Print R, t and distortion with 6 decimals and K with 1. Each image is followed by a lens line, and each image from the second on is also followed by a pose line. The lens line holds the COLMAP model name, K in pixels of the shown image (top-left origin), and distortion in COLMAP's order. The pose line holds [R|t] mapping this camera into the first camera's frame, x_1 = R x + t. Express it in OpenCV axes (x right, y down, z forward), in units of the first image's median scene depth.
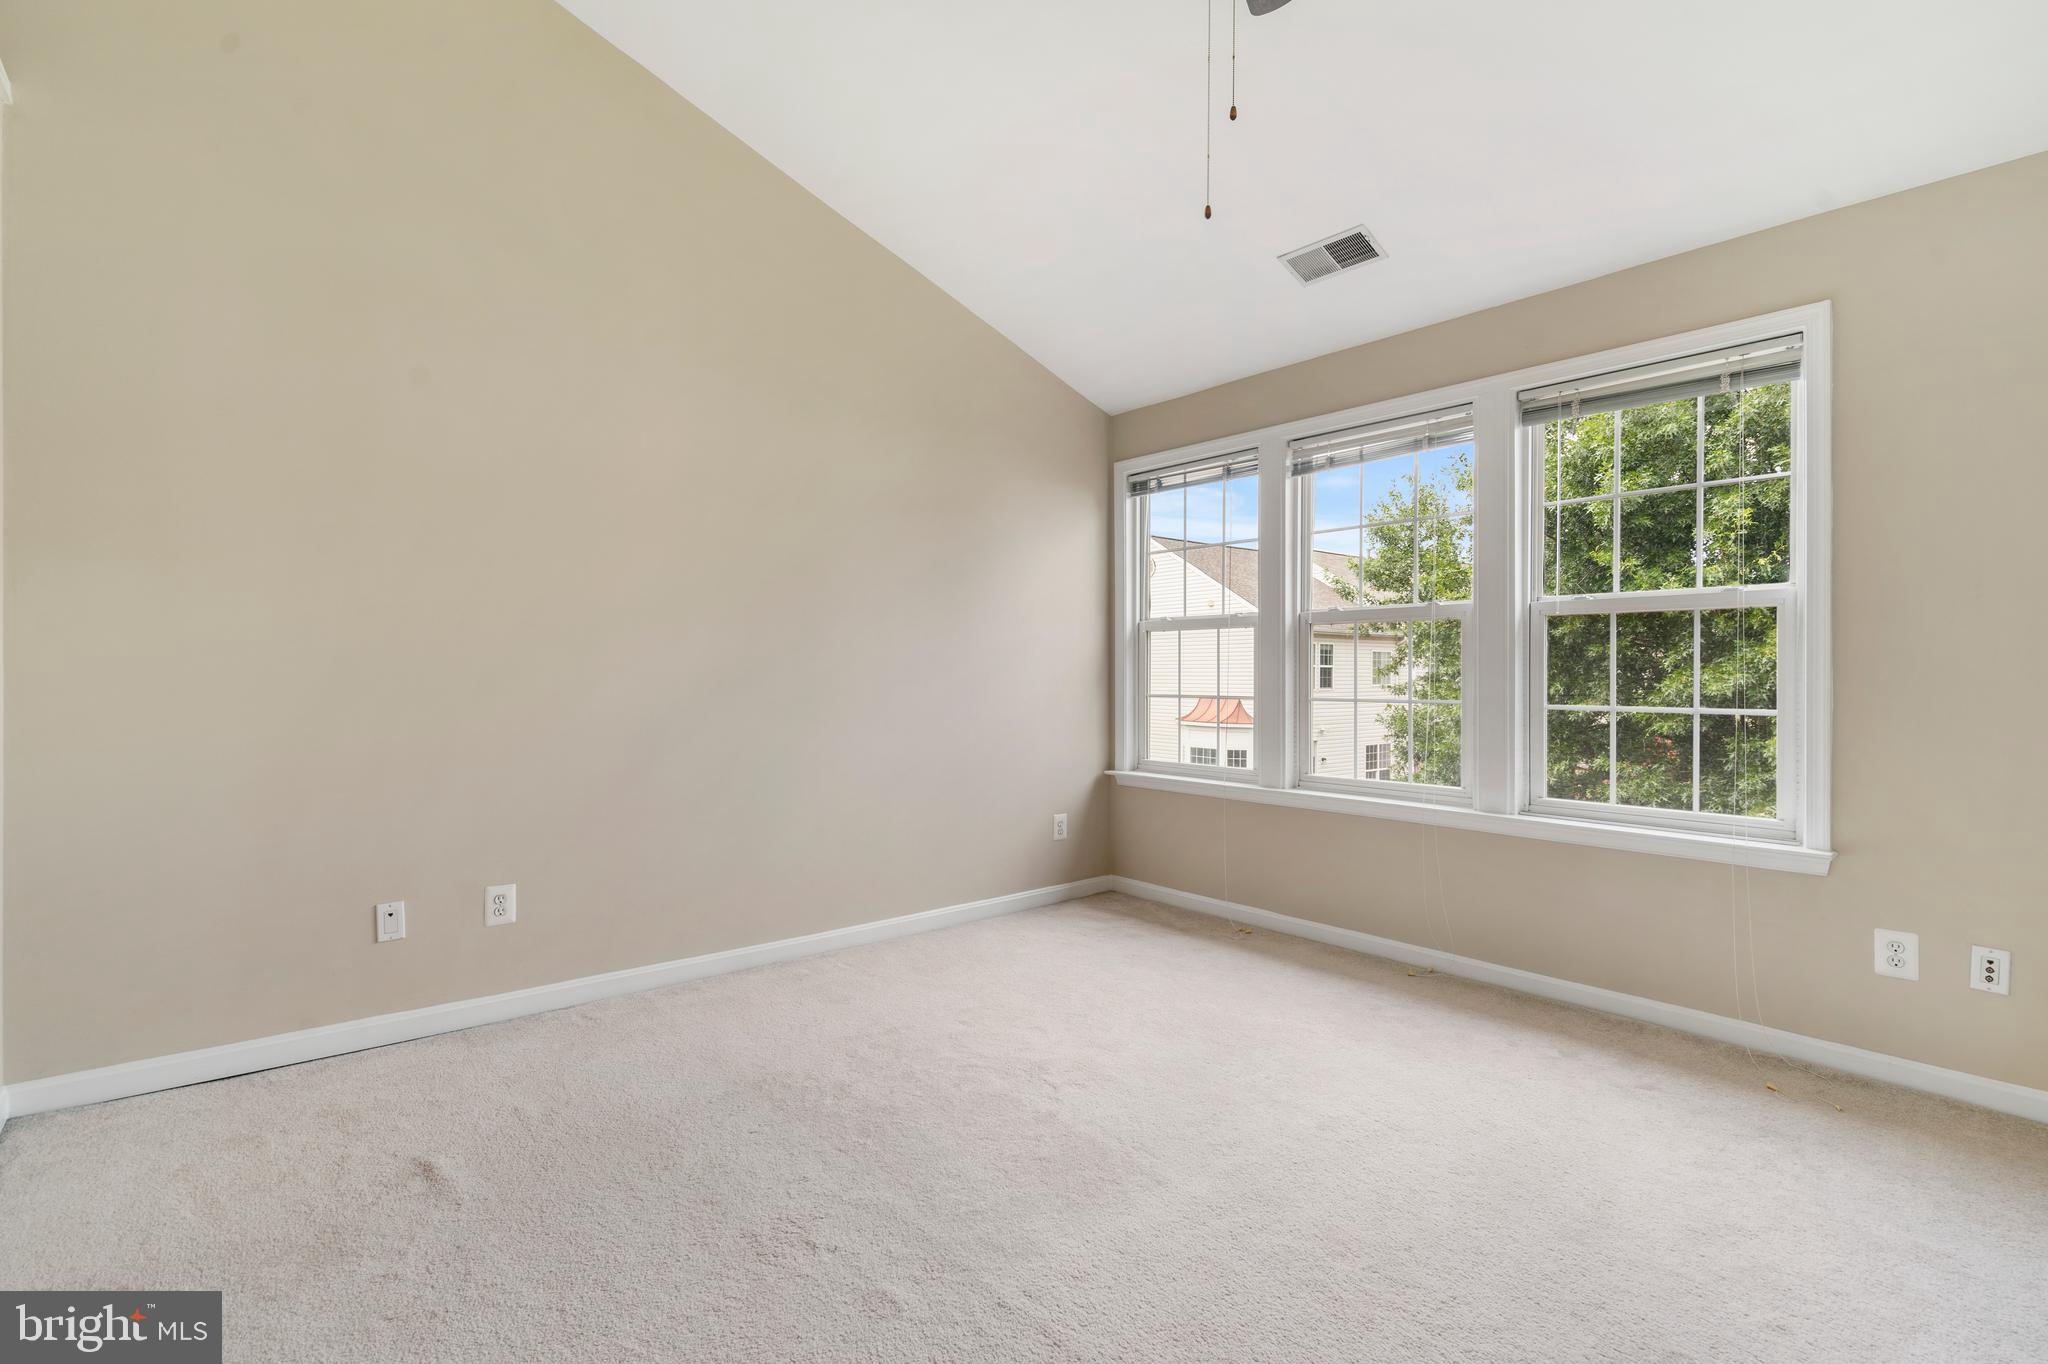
lens RADIAL K [[942.7, 0, 1039.1], [0, 942.7, 683.1], [0, 0, 1]] dist [-0.008385, 0.003445]
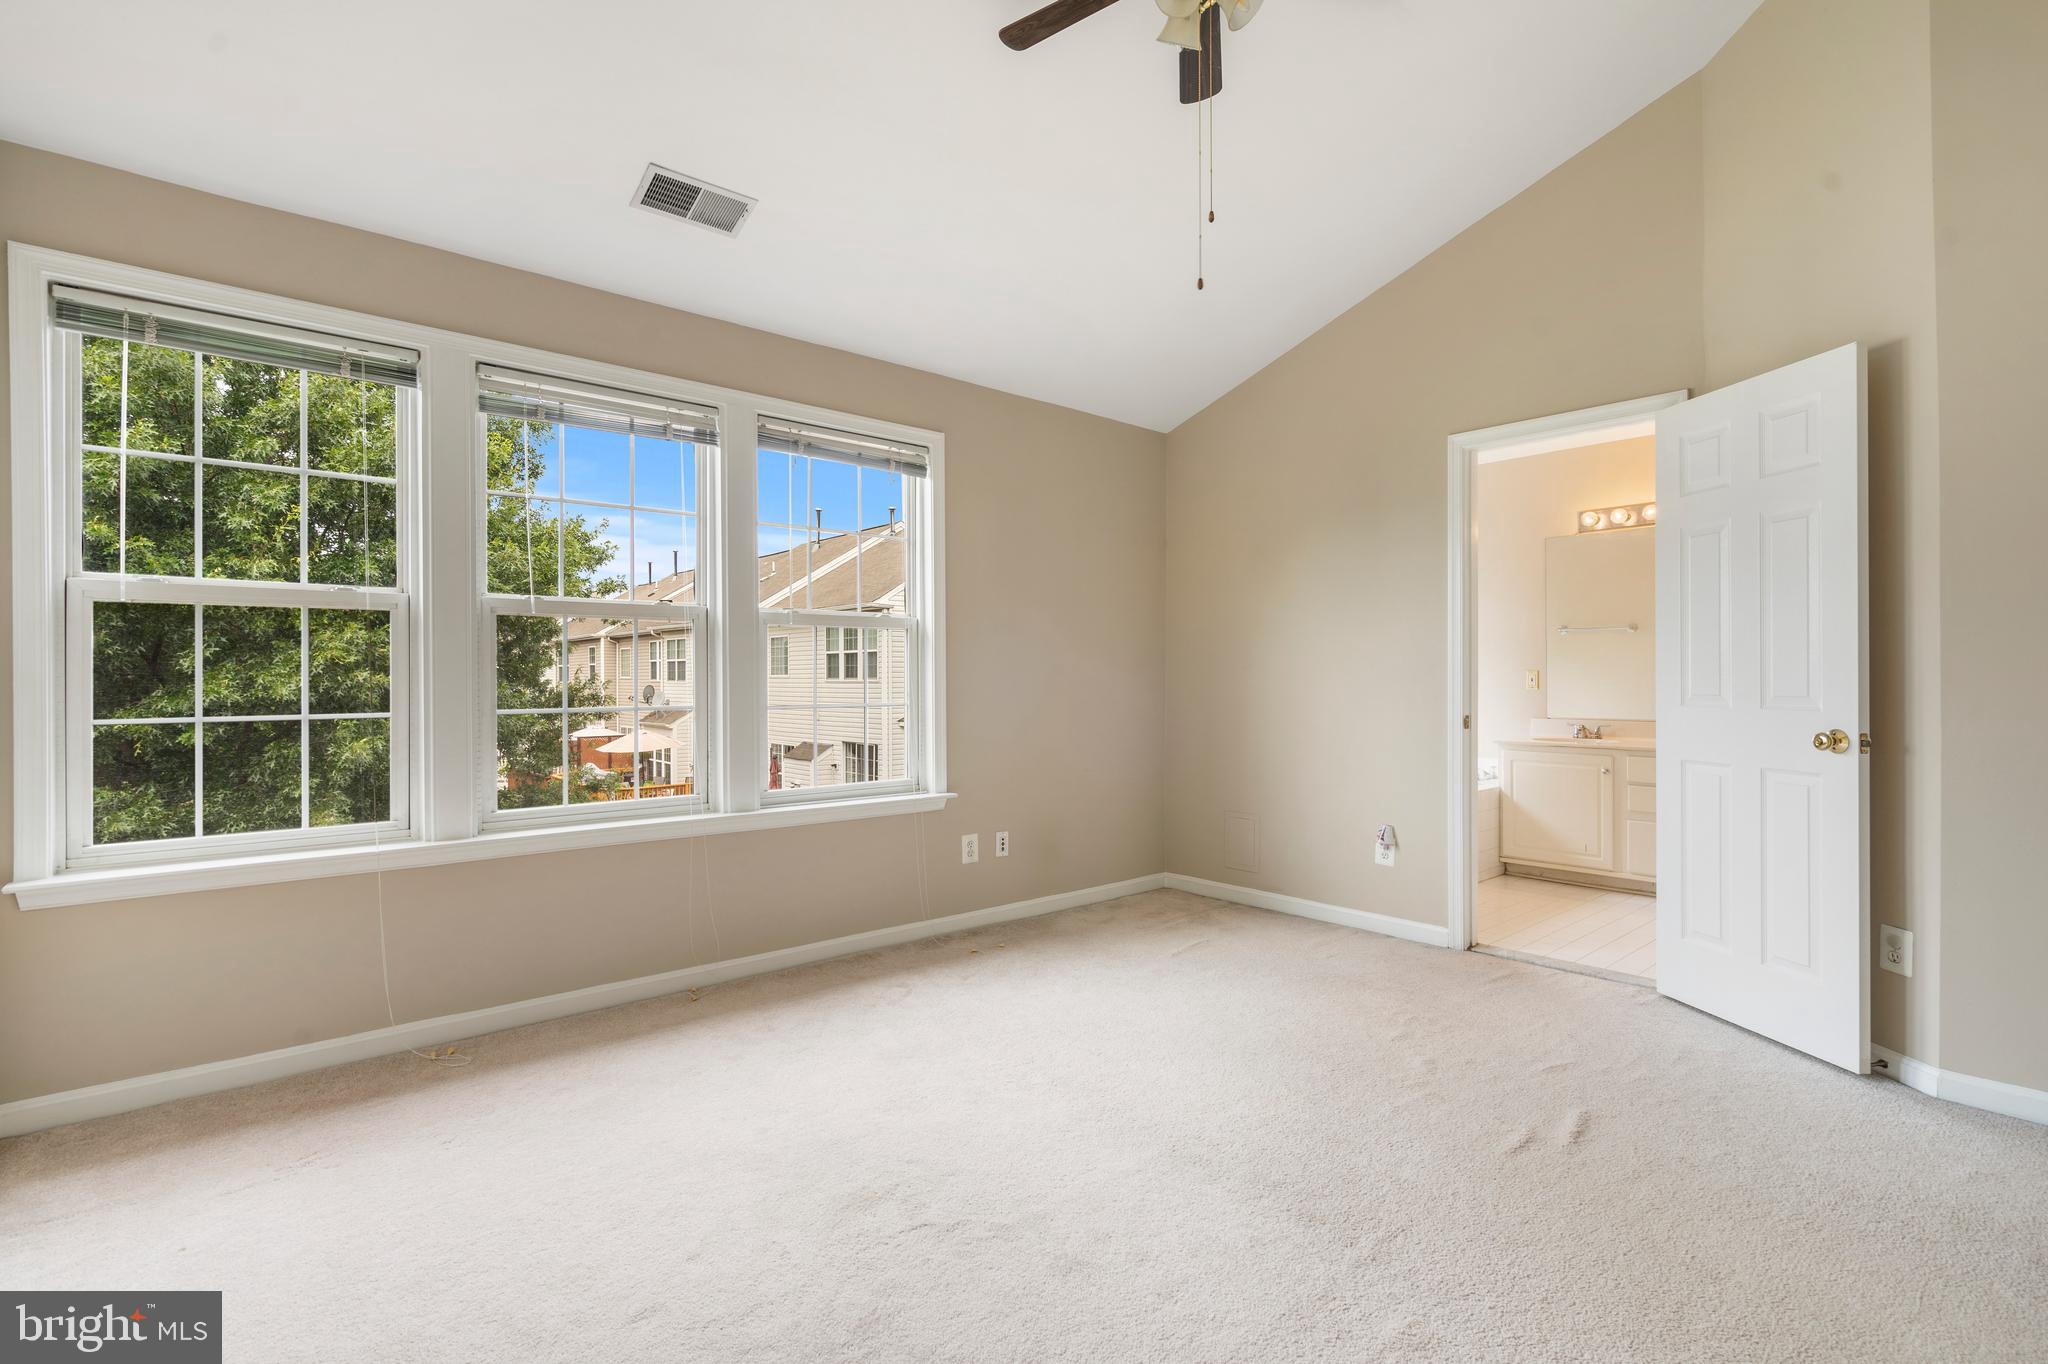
lens RADIAL K [[968.5, 0, 1025.0], [0, 968.5, 673.1], [0, 0, 1]] dist [0.002364, -0.000612]
pose [[0.000812, 0.000042, 1.000000, -0.347345], [0.013698, 0.999906, -0.000053, -0.006307], [-0.999906, 0.013698, 0.000812, 0.407126]]
